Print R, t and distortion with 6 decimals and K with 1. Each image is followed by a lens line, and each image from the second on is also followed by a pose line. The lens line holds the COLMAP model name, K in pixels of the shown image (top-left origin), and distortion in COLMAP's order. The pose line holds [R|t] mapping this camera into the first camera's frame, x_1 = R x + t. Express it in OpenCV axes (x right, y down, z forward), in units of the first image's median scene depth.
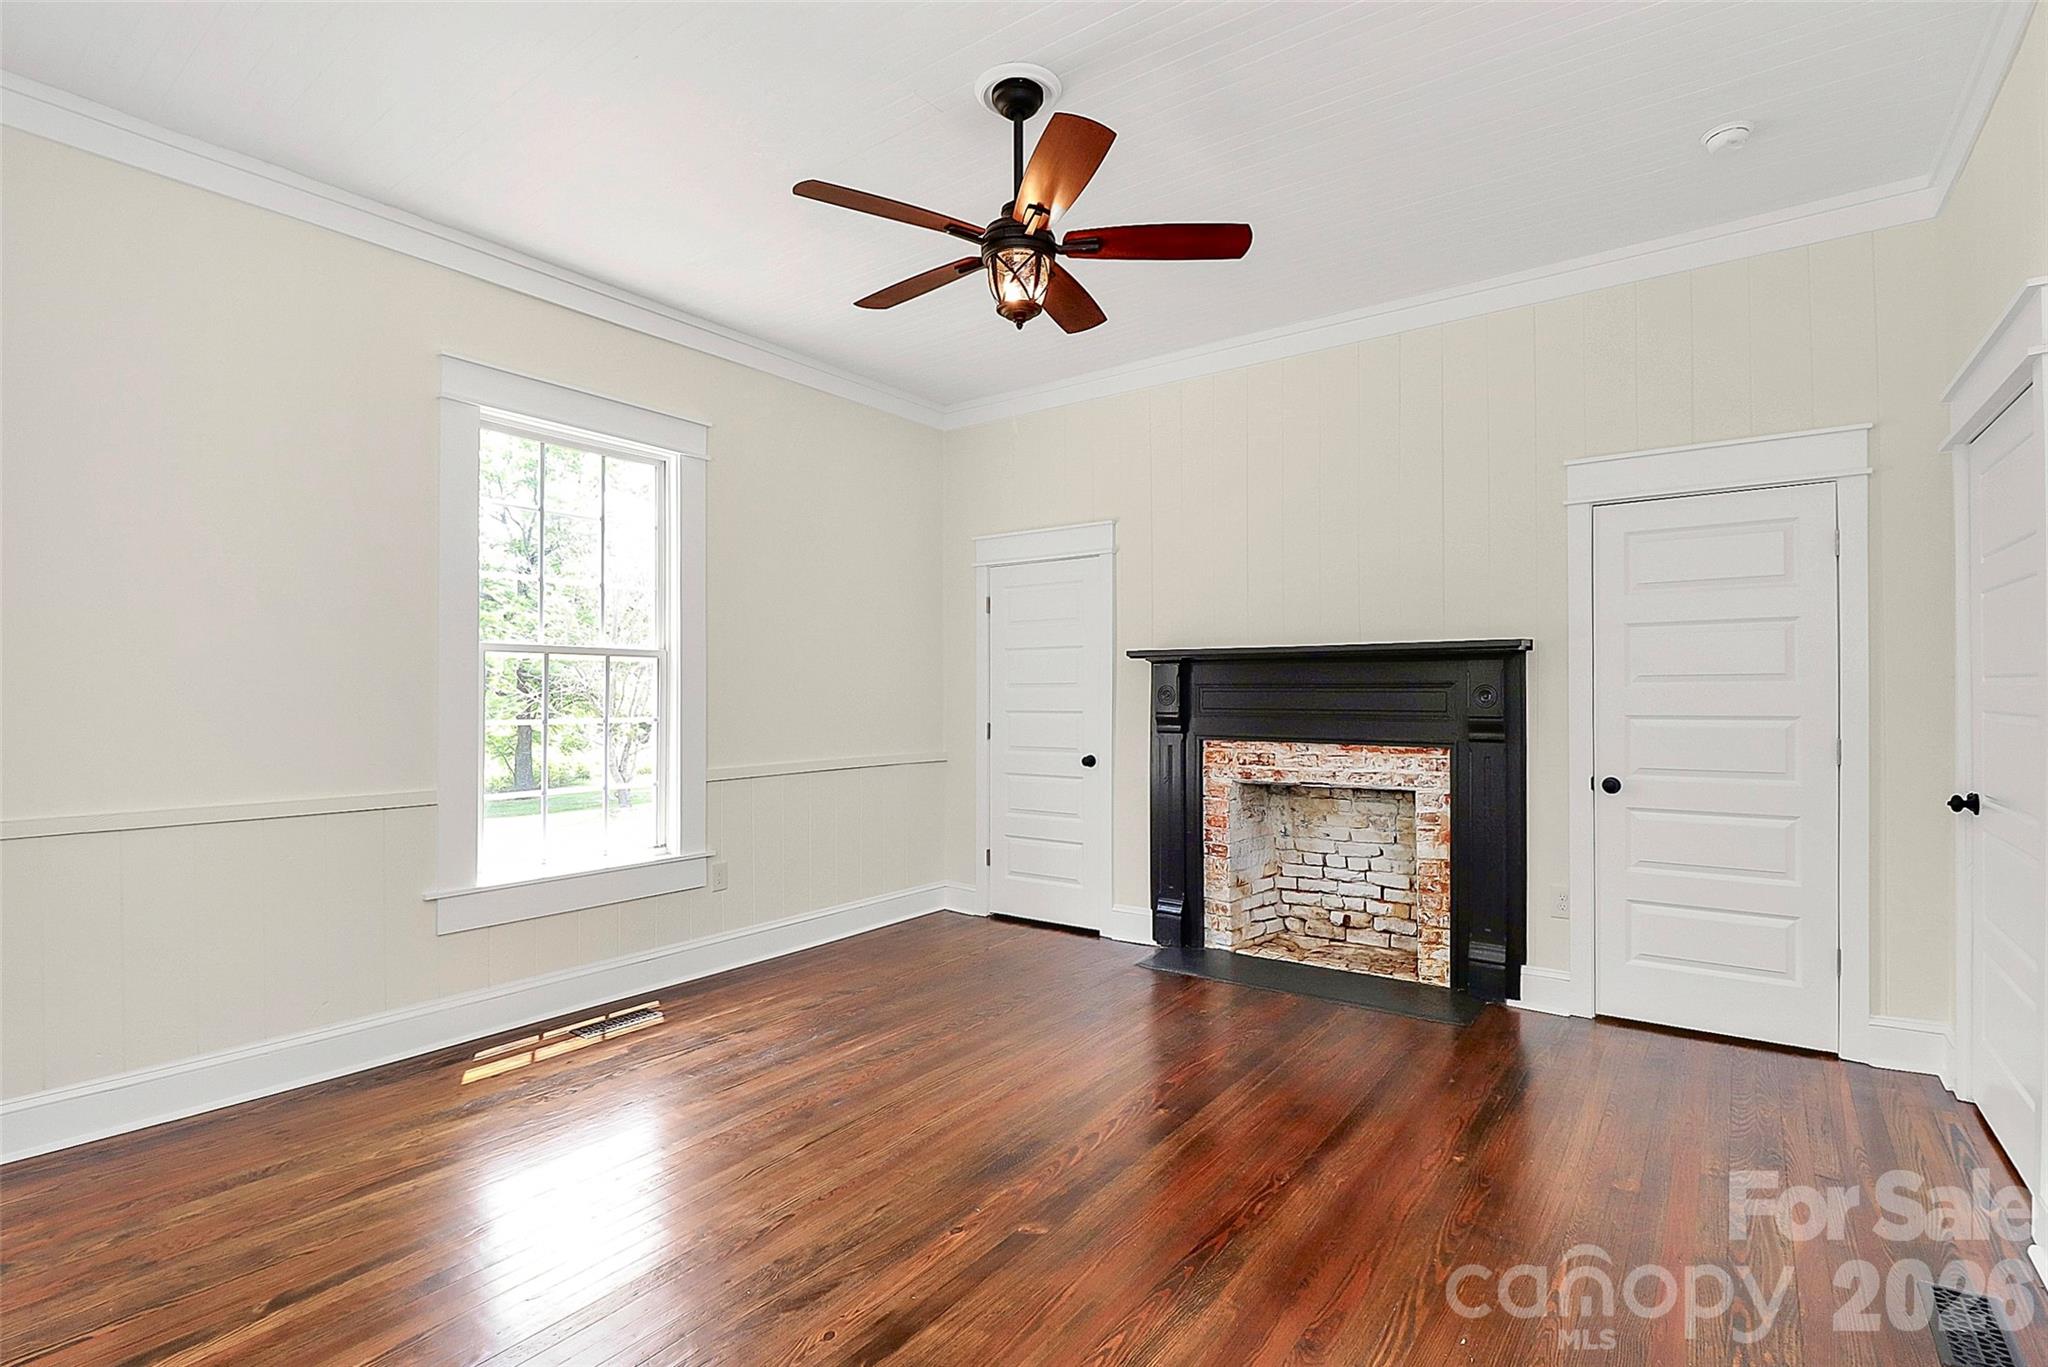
lens RADIAL K [[972.3, 0, 1025.5], [0, 972.3, 680.0], [0, 0, 1]] dist [-0.011426, -0.000683]
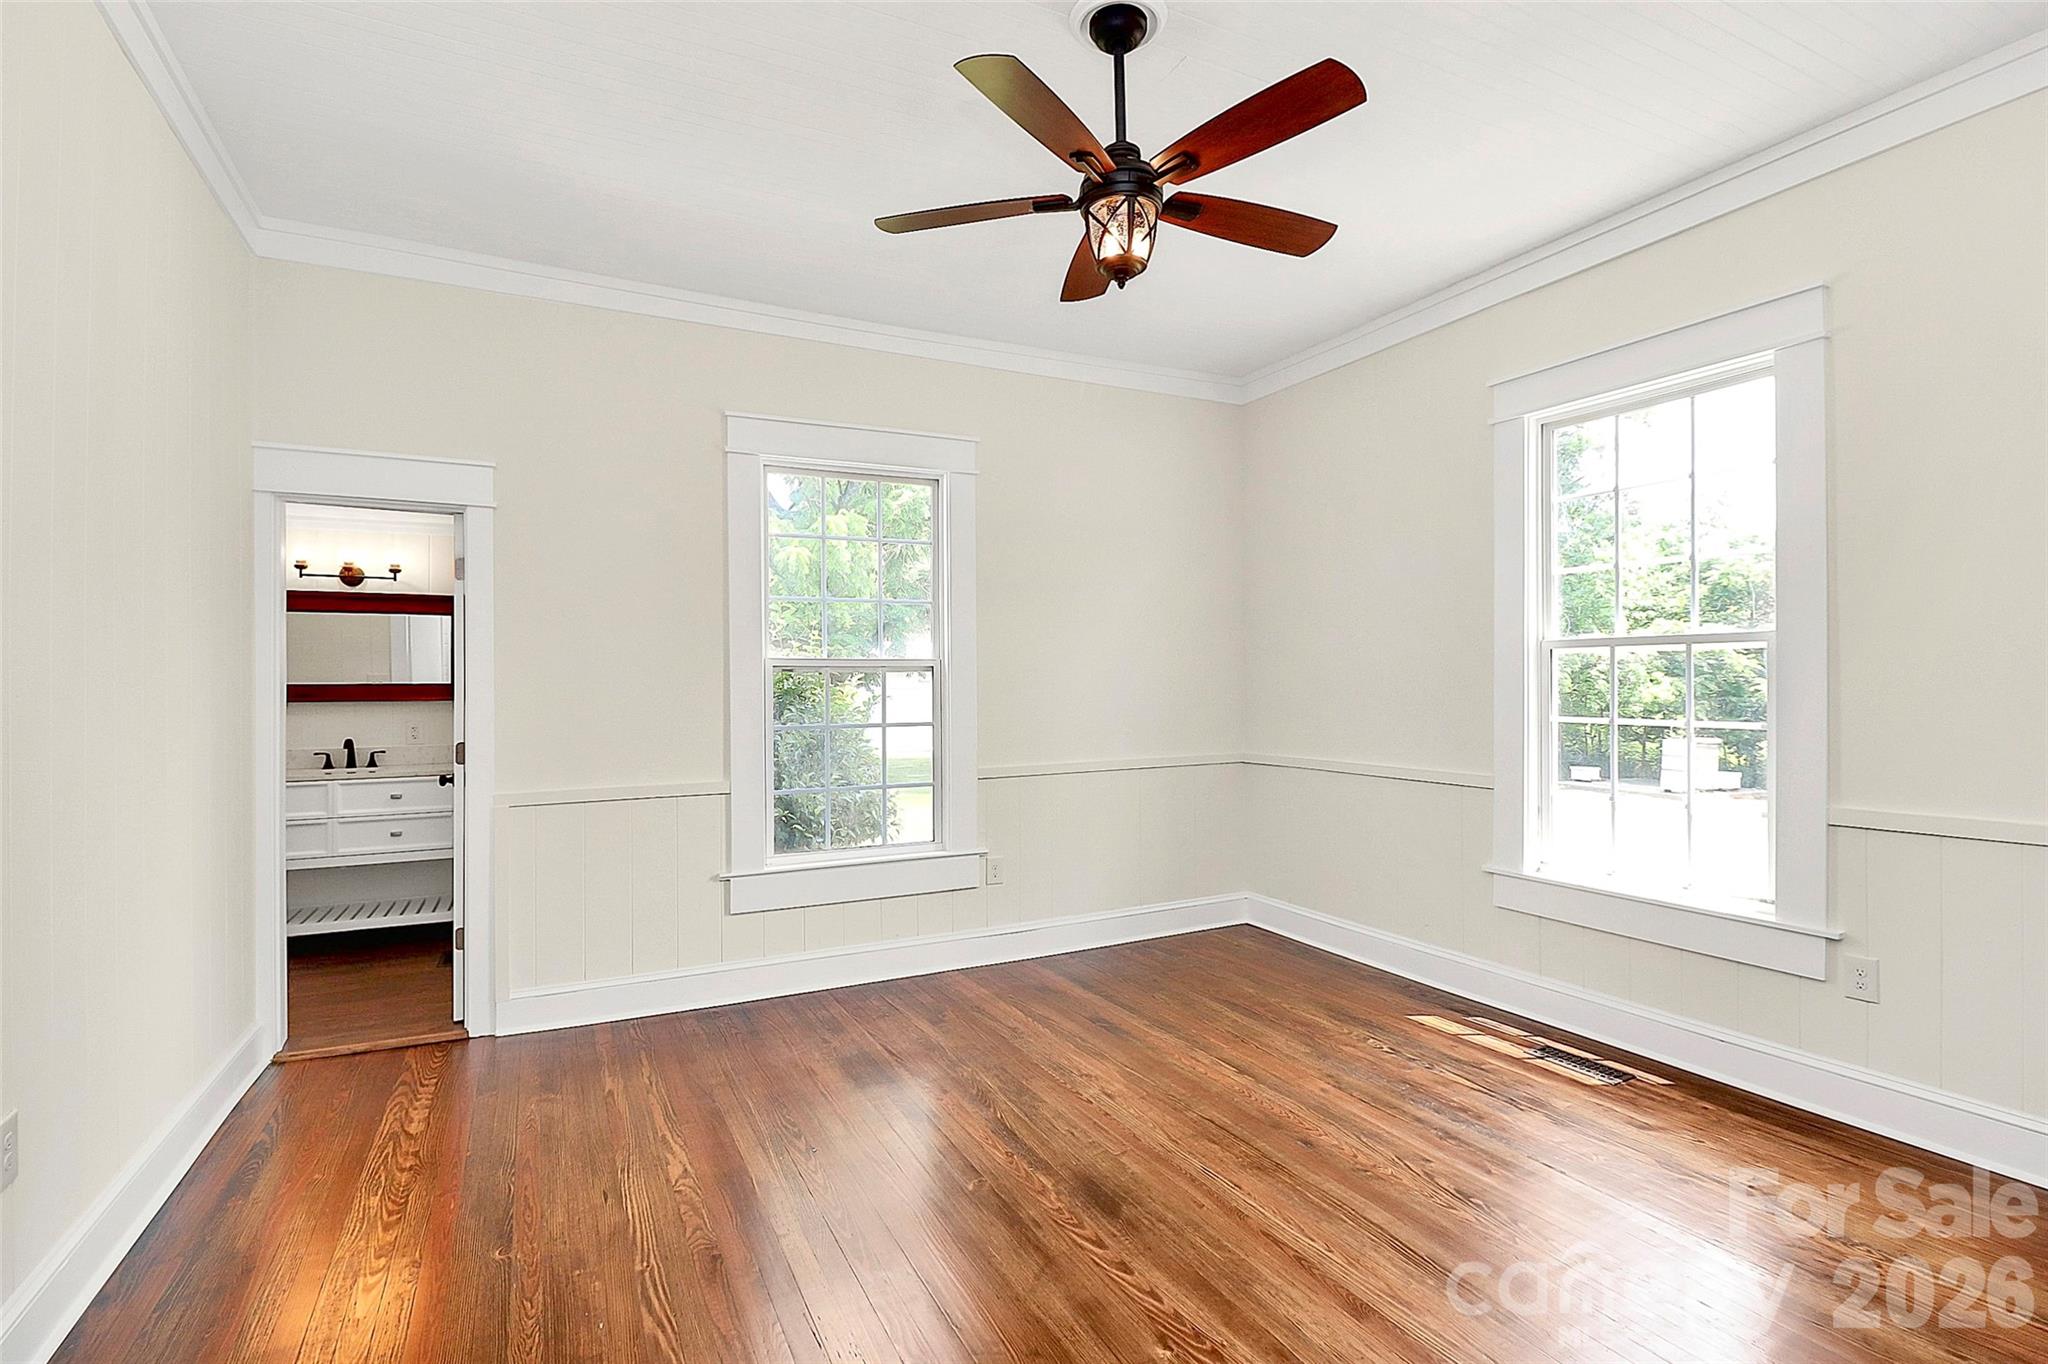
lens RADIAL K [[972.3, 0, 1025.5], [0, 972.3, 678.5], [0, 0, 1]] dist [-0.011426, -0.000683]
pose [[-0.452239, 0.001597, -0.891895, 0.619293], [0.018533, 0.999799, -0.007607, -0.000553], [0.891704, -0.019970, -0.452178, 0.996788]]
